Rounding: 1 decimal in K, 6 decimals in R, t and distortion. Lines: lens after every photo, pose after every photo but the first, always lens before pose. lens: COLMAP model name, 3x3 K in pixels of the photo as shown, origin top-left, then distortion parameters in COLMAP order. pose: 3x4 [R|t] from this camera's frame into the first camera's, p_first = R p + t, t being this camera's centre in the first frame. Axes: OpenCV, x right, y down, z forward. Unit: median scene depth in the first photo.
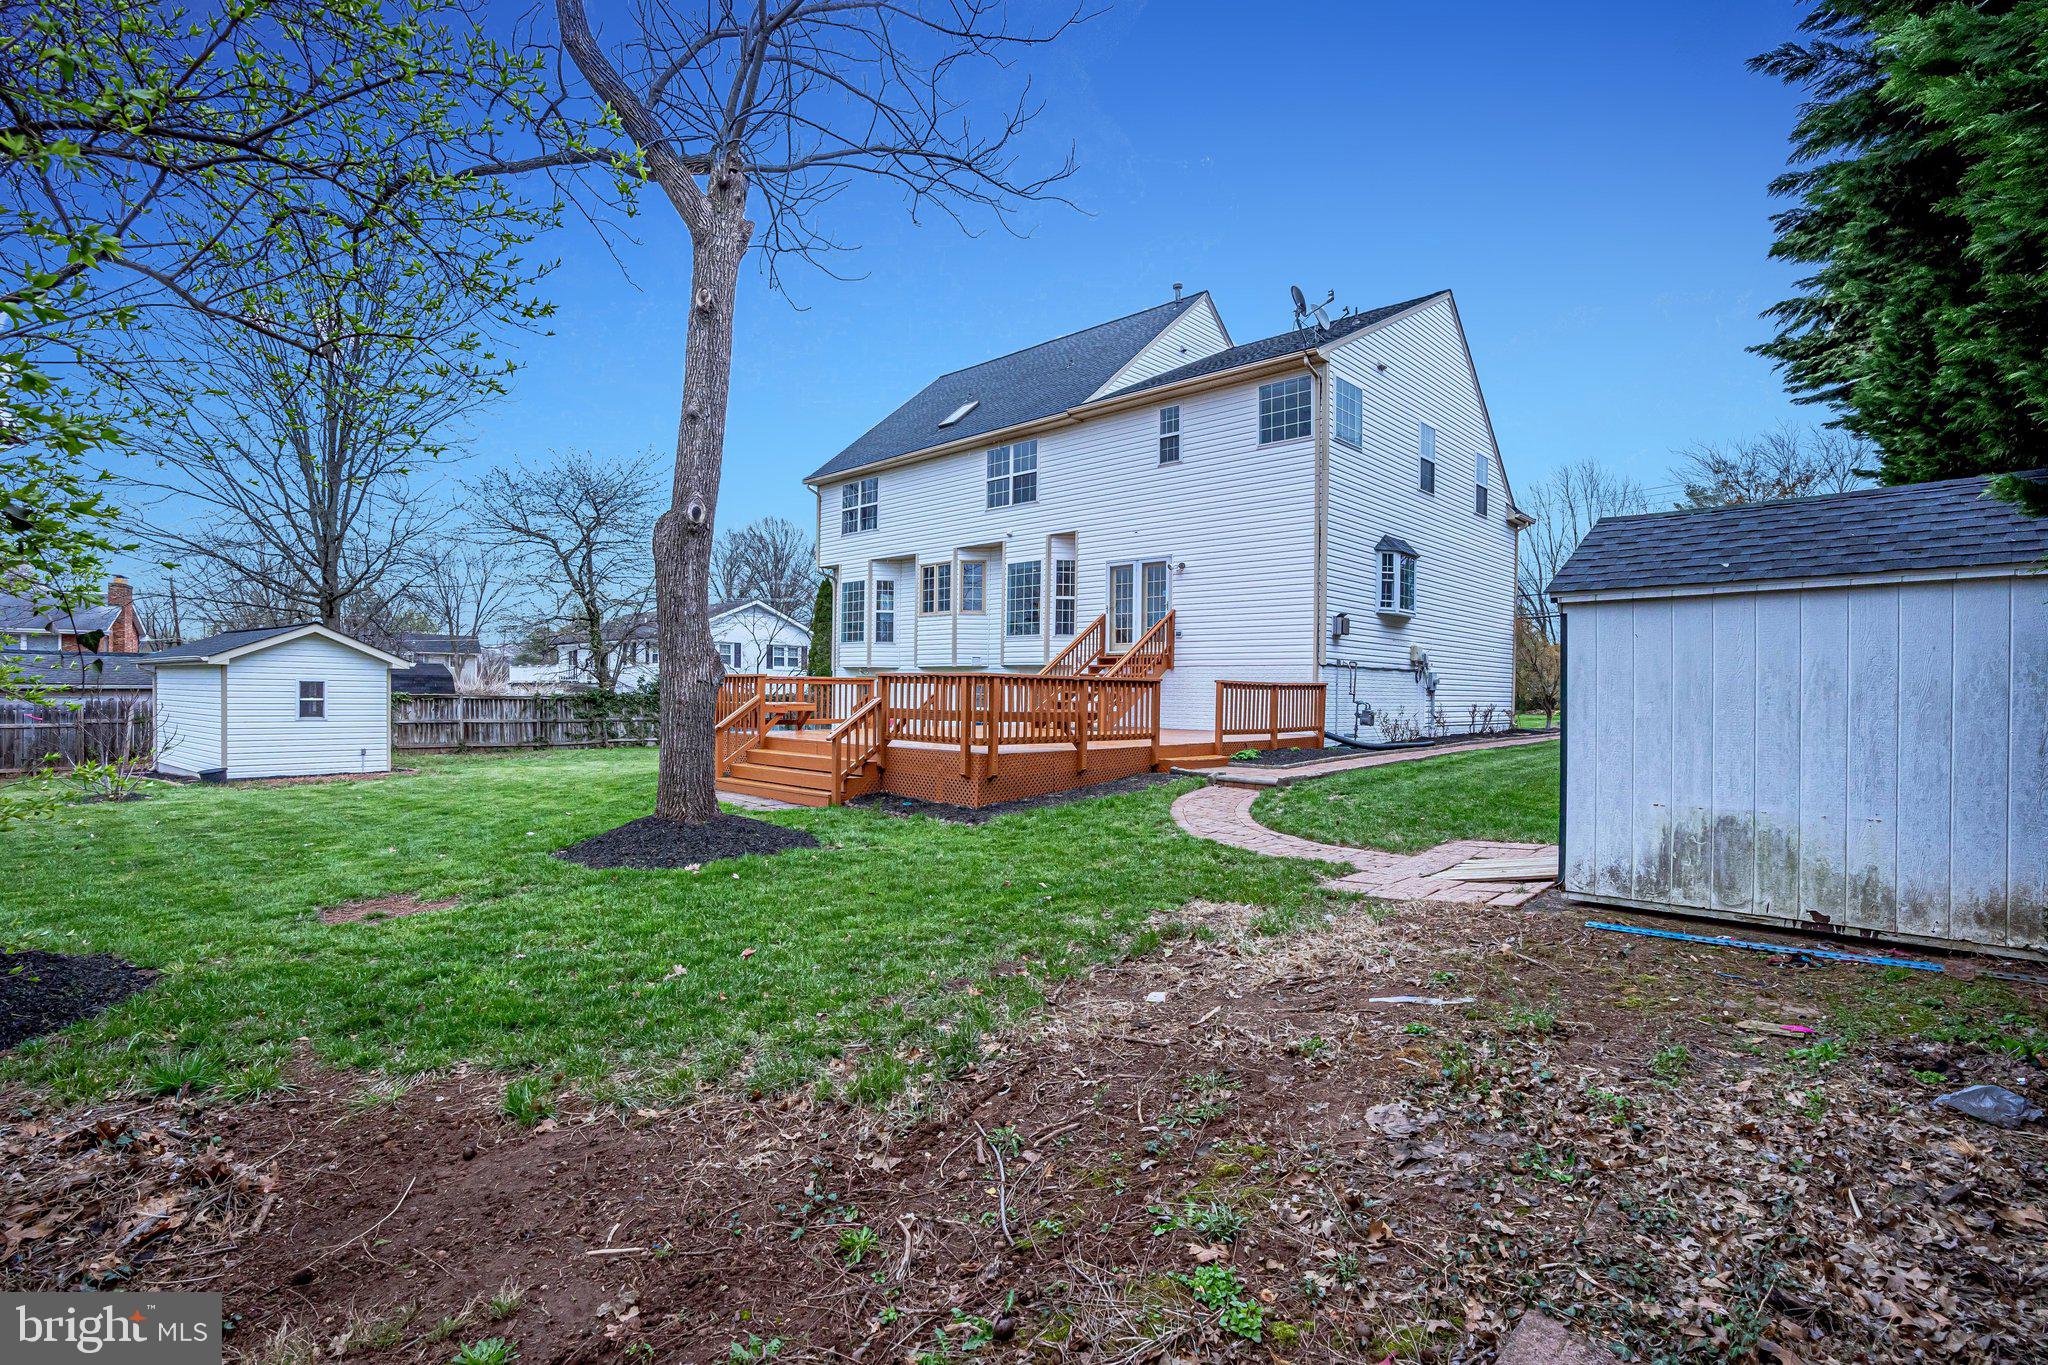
lens RADIAL K [[959.0, 0, 1024.0], [0, 959.0, 682.5], [0, 0, 1]] dist [-0.048934, 0.000273]
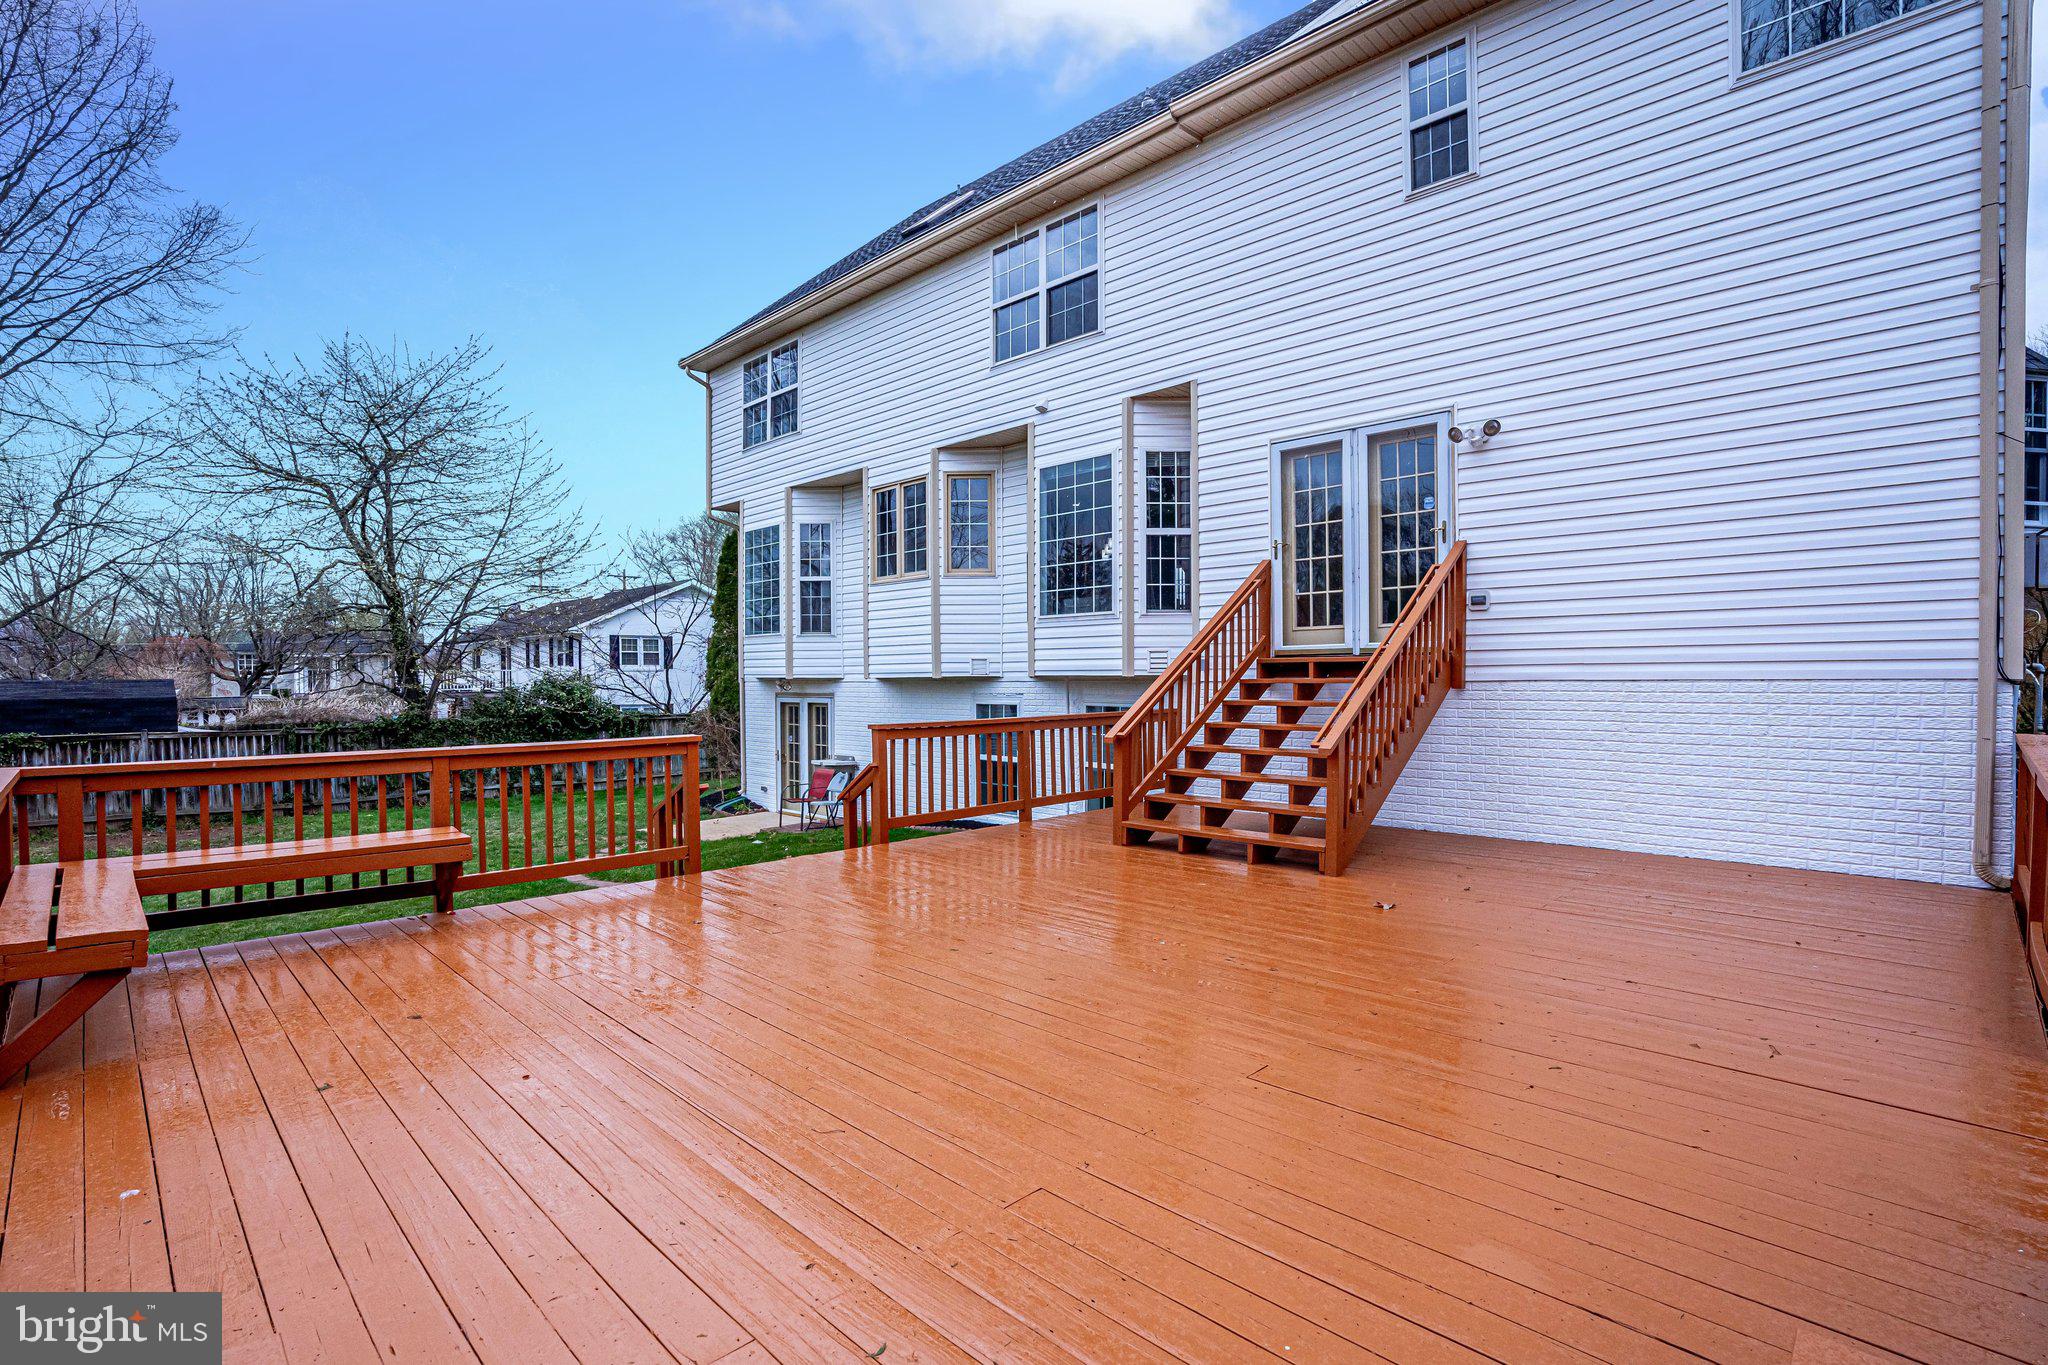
lens RADIAL K [[959.0, 0, 1024.0], [0, 959.0, 682.5], [0, 0, 1]] dist [-0.048934, 0.000273]
pose [[0.999811, -0.018763, -0.005021, -0.023242], [0.018836, 0.999714, 0.014733, -0.021180], [0.004743, -0.014825, 0.999879, 0.488108]]
